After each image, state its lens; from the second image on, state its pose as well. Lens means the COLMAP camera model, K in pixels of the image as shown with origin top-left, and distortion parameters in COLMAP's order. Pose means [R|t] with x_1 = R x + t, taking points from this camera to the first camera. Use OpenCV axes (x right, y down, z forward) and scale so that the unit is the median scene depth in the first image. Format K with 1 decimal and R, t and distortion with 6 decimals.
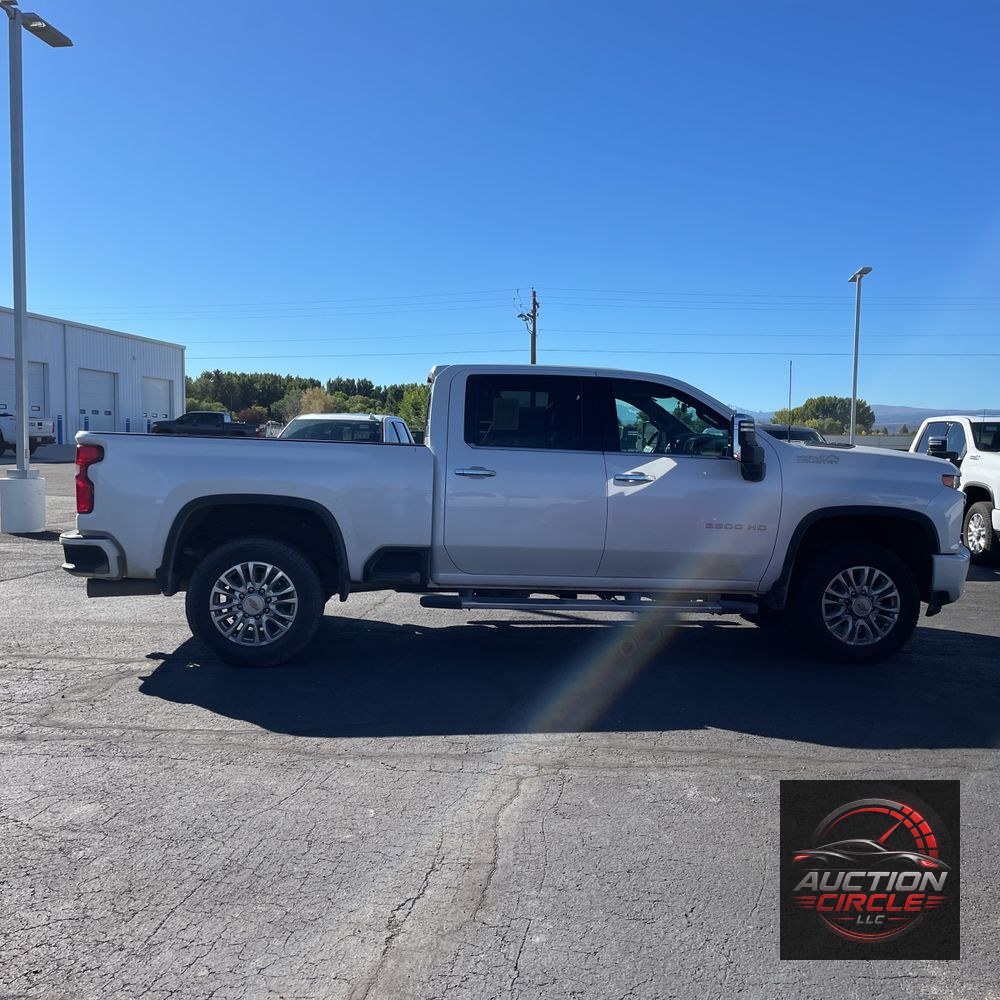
lens RADIAL K [[999.5, 0, 499.6], [0, 999.5, 520.4], [0, 0, 1]] dist [0.110690, -0.160277]
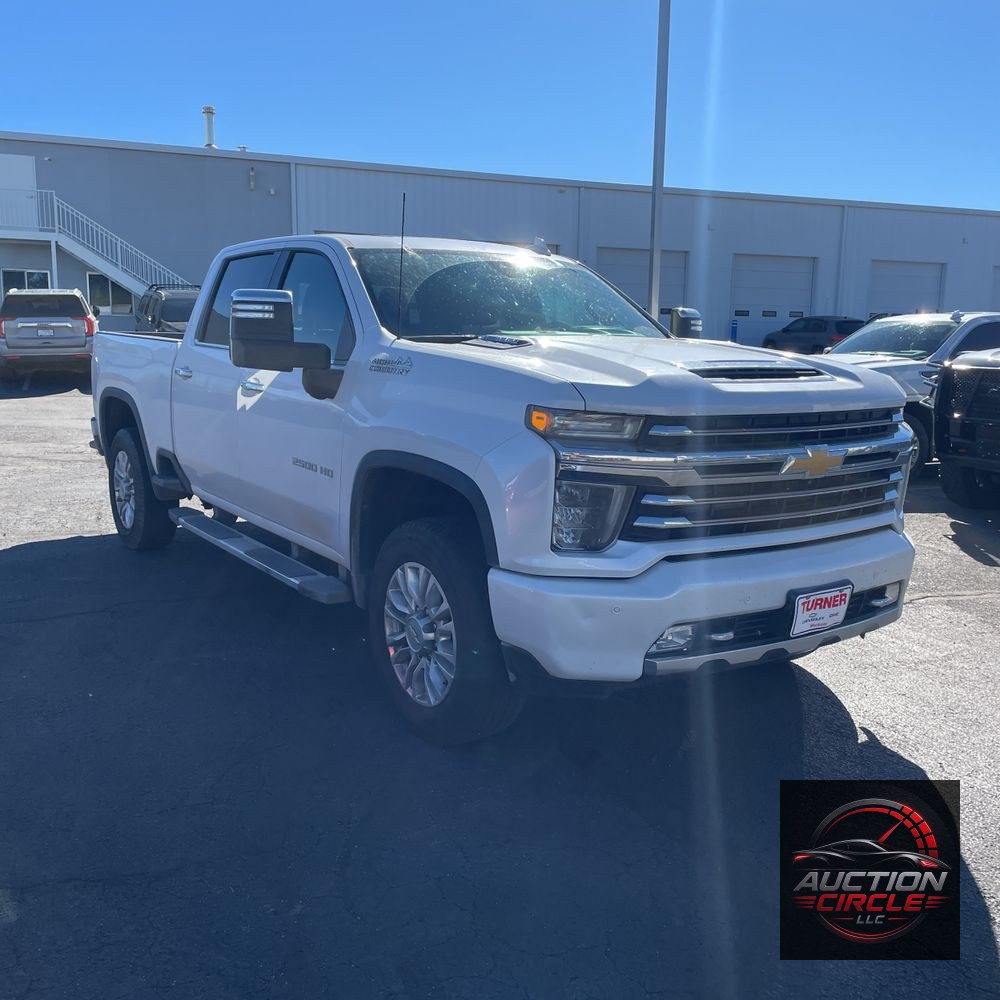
lens RADIAL K [[1003.9, 0, 484.3], [0, 1003.9, 515.6], [0, 0, 1]] dist [0.096428, -0.133720]
pose [[0.477383, 0.143480, -0.866902, 0.871524], [-0.074474, 0.989635, 0.122783, -0.051874], [0.875534, 0.005947, 0.483121, 0.792237]]
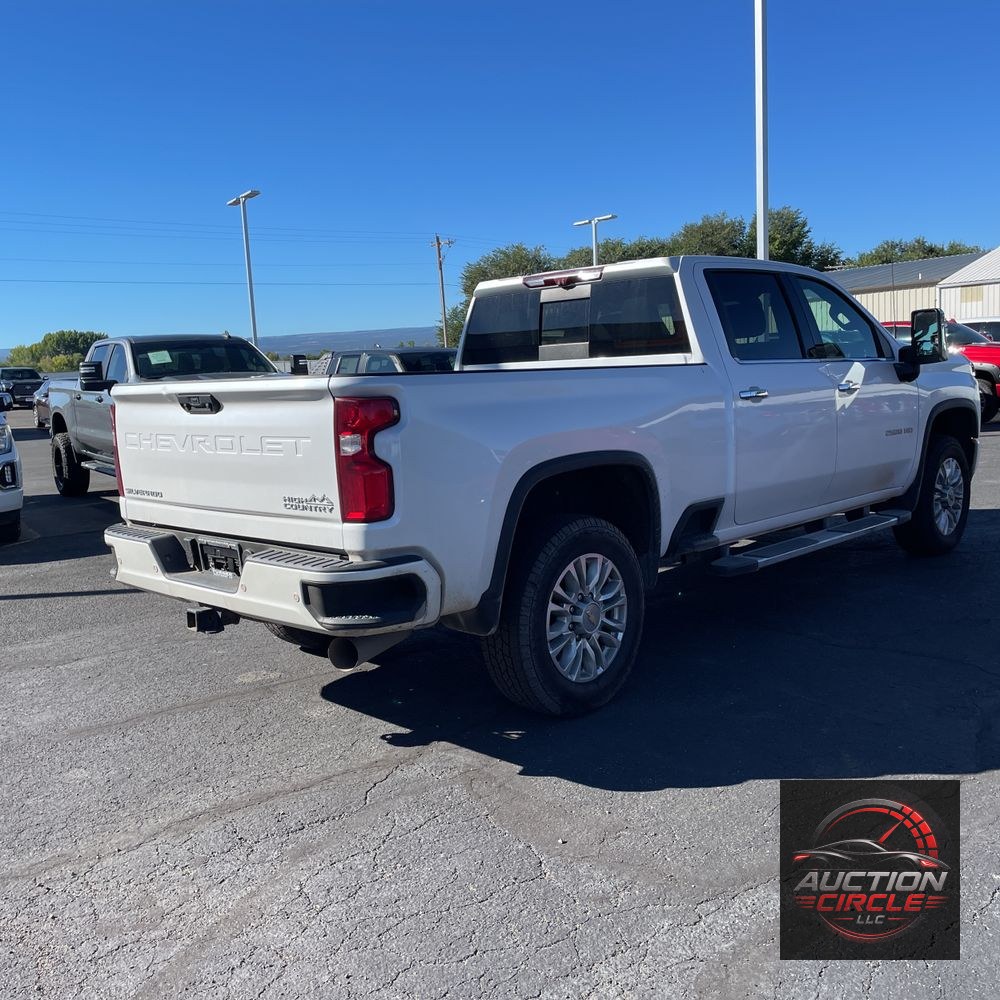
lens RADIAL K [[1003.9, 0, 484.3], [0, 1003.9, 515.6], [0, 0, 1]] dist [0.096428, -0.133720]
pose [[0.762206, -0.151518, 0.629352, -0.688699], [0.114375, 0.988447, 0.099452, -0.056155], [-0.637150, -0.003820, 0.770730, 0.517982]]
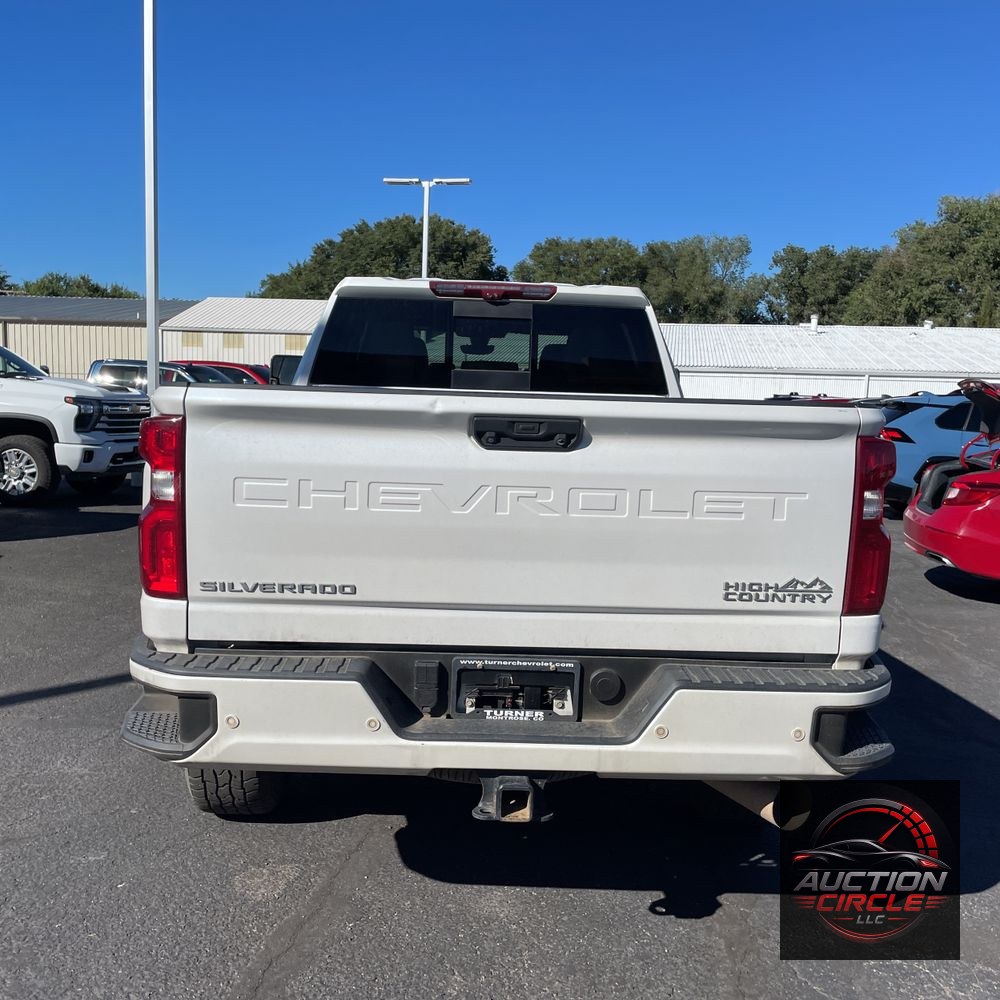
lens RADIAL K [[1003.9, 0, 484.3], [0, 1003.9, 515.6], [0, 0, 1]] dist [0.096428, -0.133720]
pose [[0.060423, -0.138221, 0.988556, -0.786174], [0.046021, 0.989699, 0.135568, -0.102258], [-0.997111, 0.037303, 0.066162, 1.092212]]
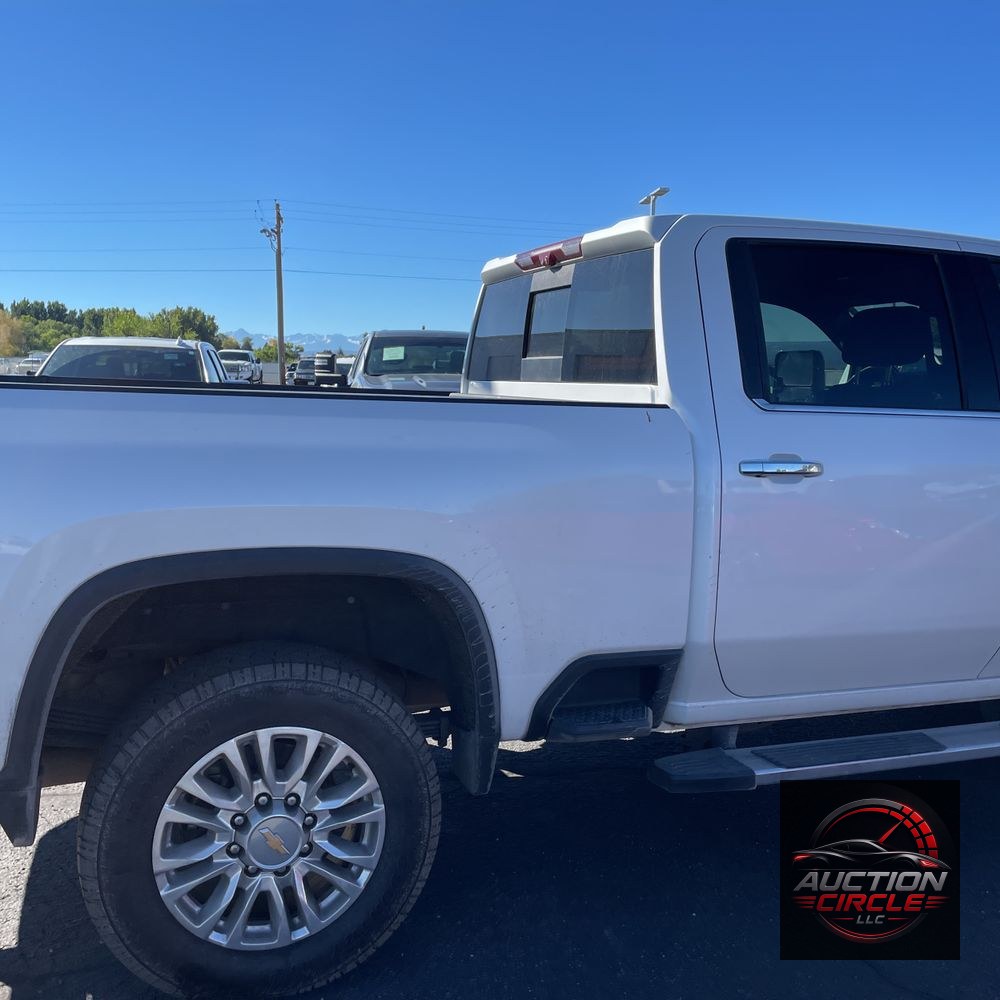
lens RADIAL K [[1003.9, 0, 484.3], [0, 1003.9, 515.6], [0, 0, 1]] dist [0.096428, -0.133720]
pose [[0.966415, -0.037349, 0.254257, -0.253785], [0.021392, 0.997640, 0.065238, -0.057941], [-0.256093, -0.057608, 0.964934, 0.608211]]
